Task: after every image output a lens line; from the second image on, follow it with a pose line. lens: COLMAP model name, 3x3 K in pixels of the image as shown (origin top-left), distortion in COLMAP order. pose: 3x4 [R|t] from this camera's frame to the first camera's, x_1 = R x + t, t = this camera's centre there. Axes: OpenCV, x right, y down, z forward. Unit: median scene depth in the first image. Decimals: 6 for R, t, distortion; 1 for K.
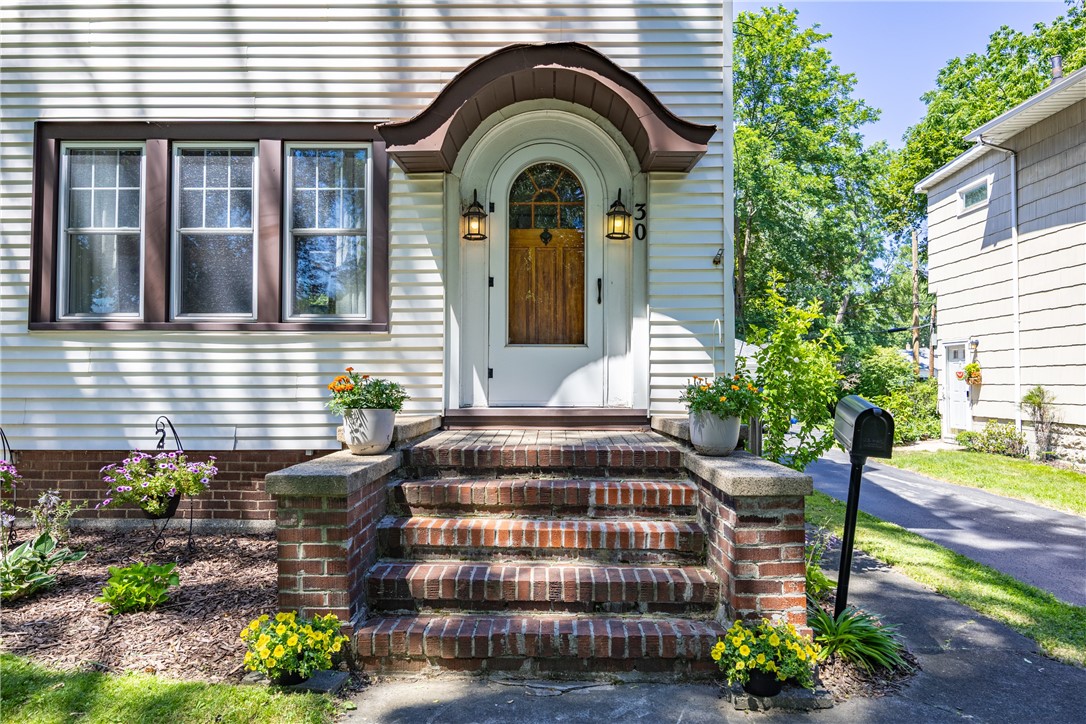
lens RADIAL K [[696.9, 0, 526.5], [0, 696.9, 347.4], [0, 0, 1]] dist [0.025711, -0.001839]
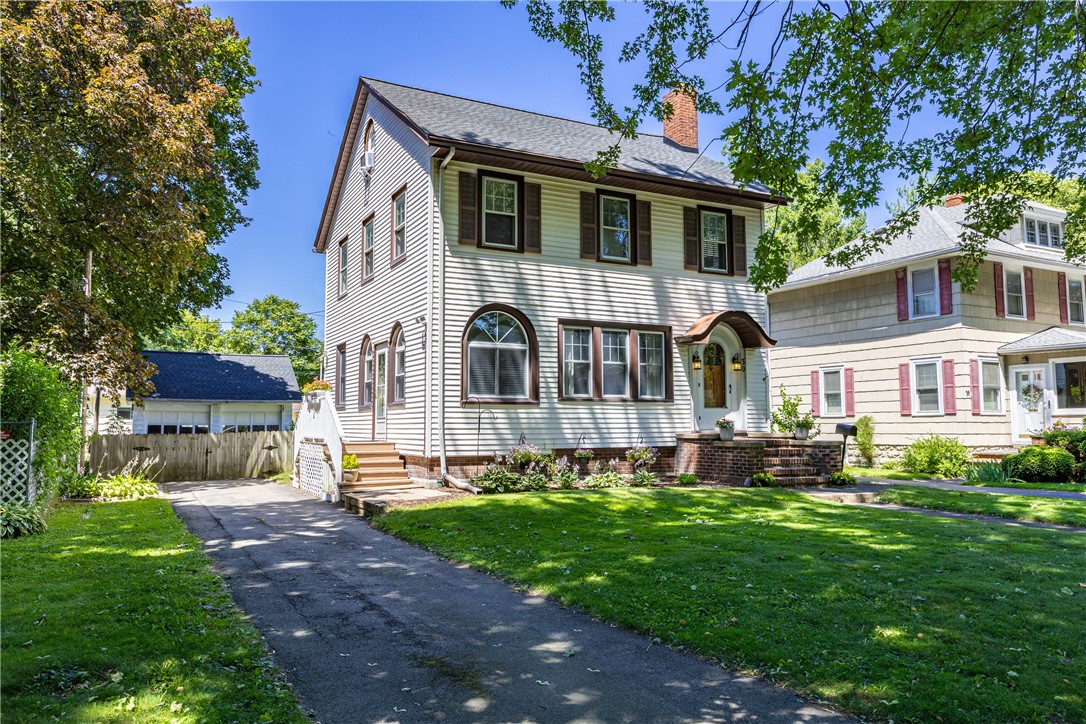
lens RADIAL K [[813.0, 0, 545.3], [0, 813.0, 361.4], [0, 0, 1]] dist [0.028040, 0.014989]
pose [[0.874997, 0.033495, 0.482969, -2.097150], [-0.017795, 0.999155, -0.037054, -0.056178], [-0.483802, 0.023828, 0.874853, -1.489276]]
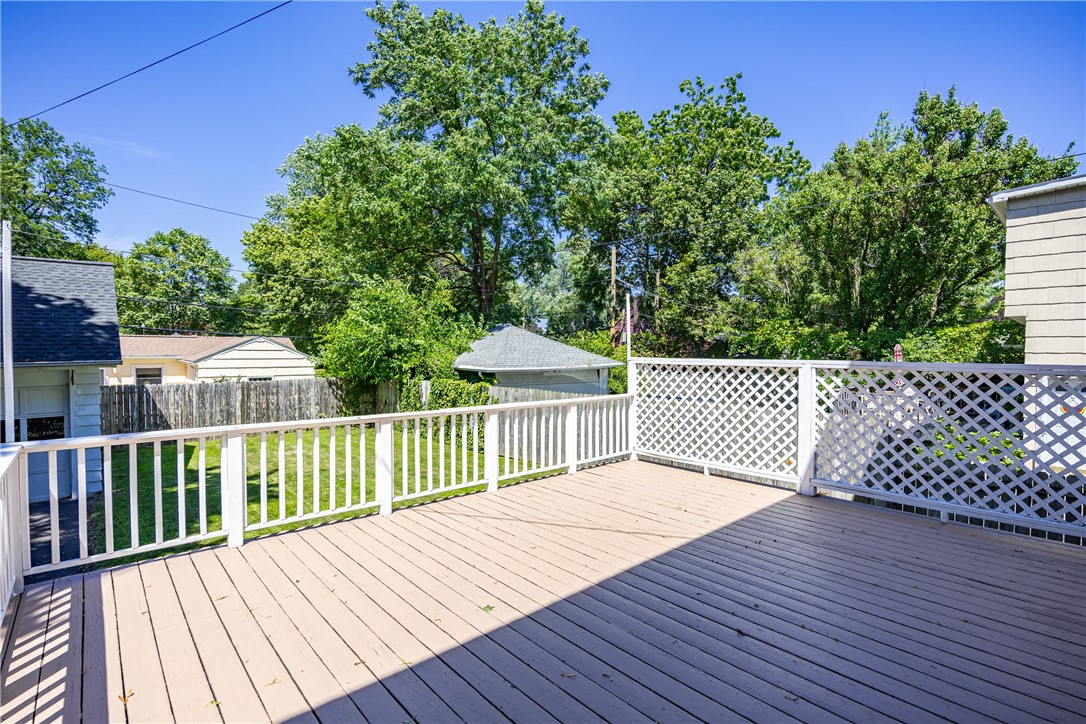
lens RADIAL K [[515.0, 0, 544.3], [0, 515.0, 357.2], [0, 0, 1]] dist [0.000538, 0.000171]
pose [[0.726395, -0.009417, 0.687213, -0.893291], [-0.035247, 0.998080, 0.050933, -0.100466], [-0.686373, -0.061220, 0.724668, 2.564248]]
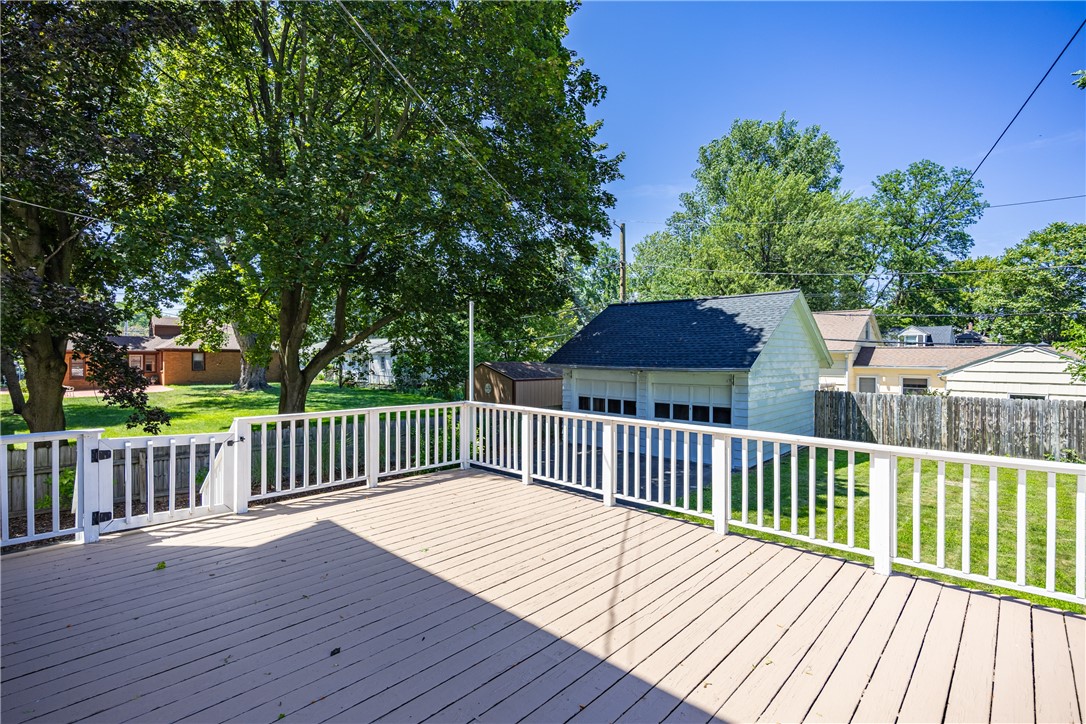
lens RADIAL K [[503.9, 0, 539.8], [0, 503.9, 356.3], [0, 0, 1]] dist [-0.007529, -0.000871]
pose [[0.741477, 0.001057, -0.670977, -0.001540], [0.029883, 0.998955, 0.034596, -0.109148], [0.670312, -0.045703, 0.740670, 2.561260]]
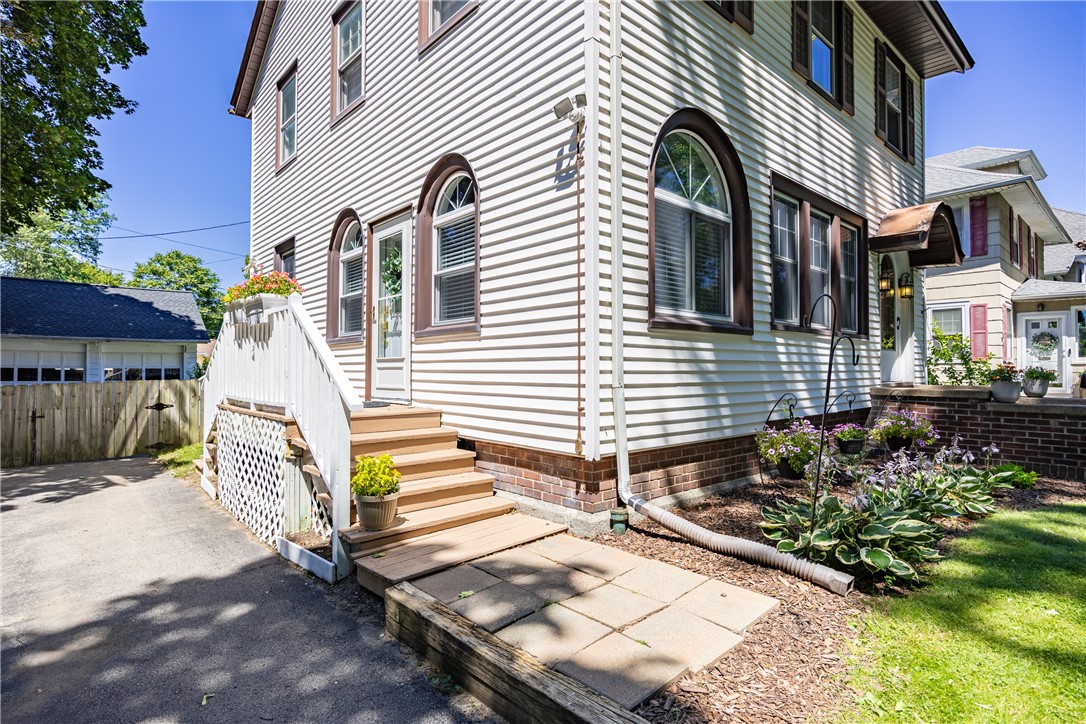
lens RADIAL K [[565.9, 0, 550.6], [0, 565.9, 360.9], [0, 0, 1]] dist [0.002417, -0.004839]
pose [[0.722186, 0.009599, 0.691632, -1.686593], [-0.032679, 0.999261, 0.020253, 0.025005], [-0.690926, -0.037228, 0.721966, 0.503632]]
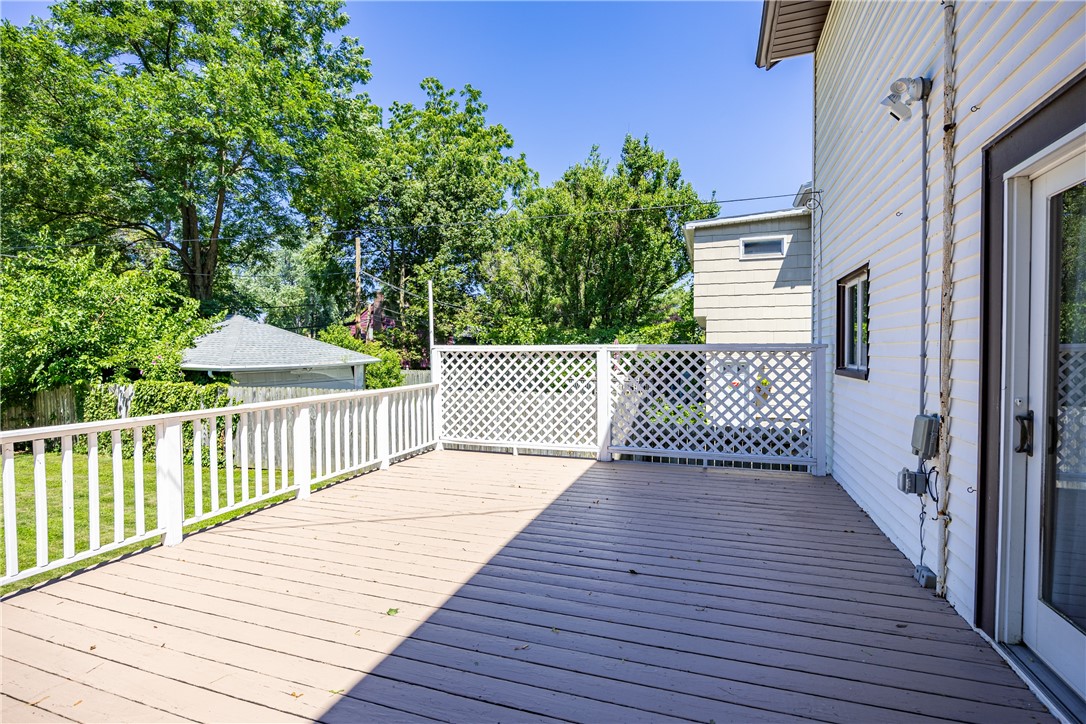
lens RADIAL K [[515.0, 0, 541.9], [0, 515.0, 359.9], [0, 0, 1]] dist [0.000538, 0.000171]
pose [[0.303210, -0.023577, 0.952632, -0.973055], [-0.042139, 0.998384, 0.038122, -0.068492], [-0.951991, -0.051702, 0.301727, 2.707103]]
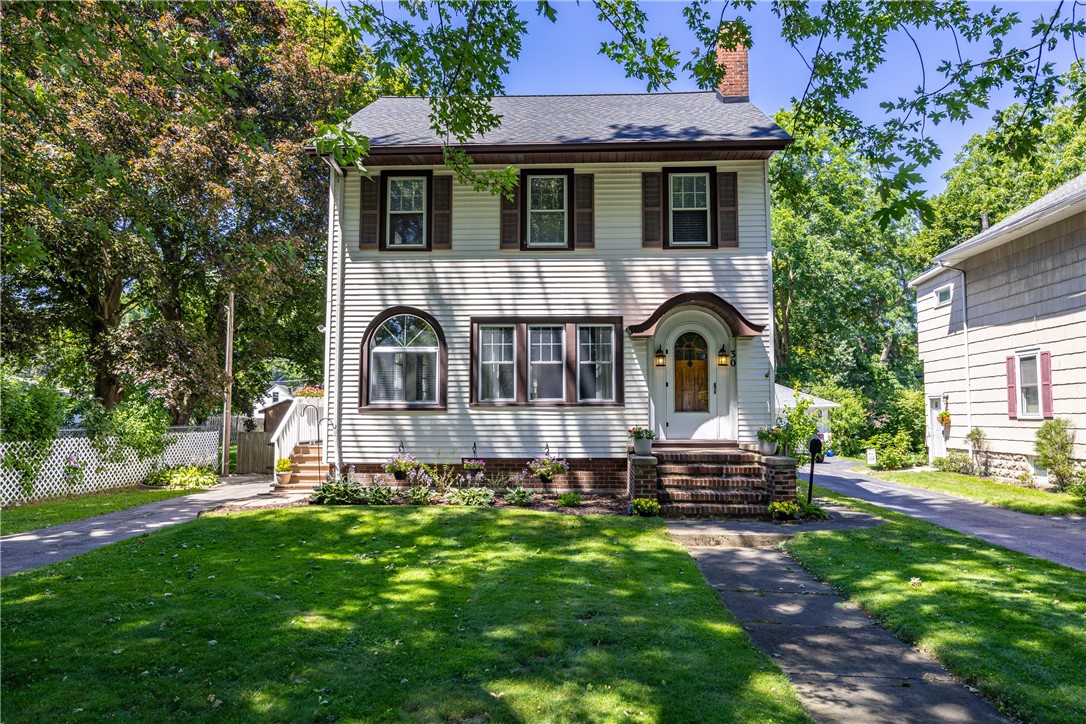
lens RADIAL K [[721.0, 0, 543.8], [0, 721.0, 367.1], [0, 0, 1]] dist [0.032957, 0.008743]
pose [[0.999591, -0.004702, -0.028219, -0.380121], [0.004065, 0.999737, -0.022581, -0.097315], [0.028317, 0.022457, 0.999347, -1.348991]]
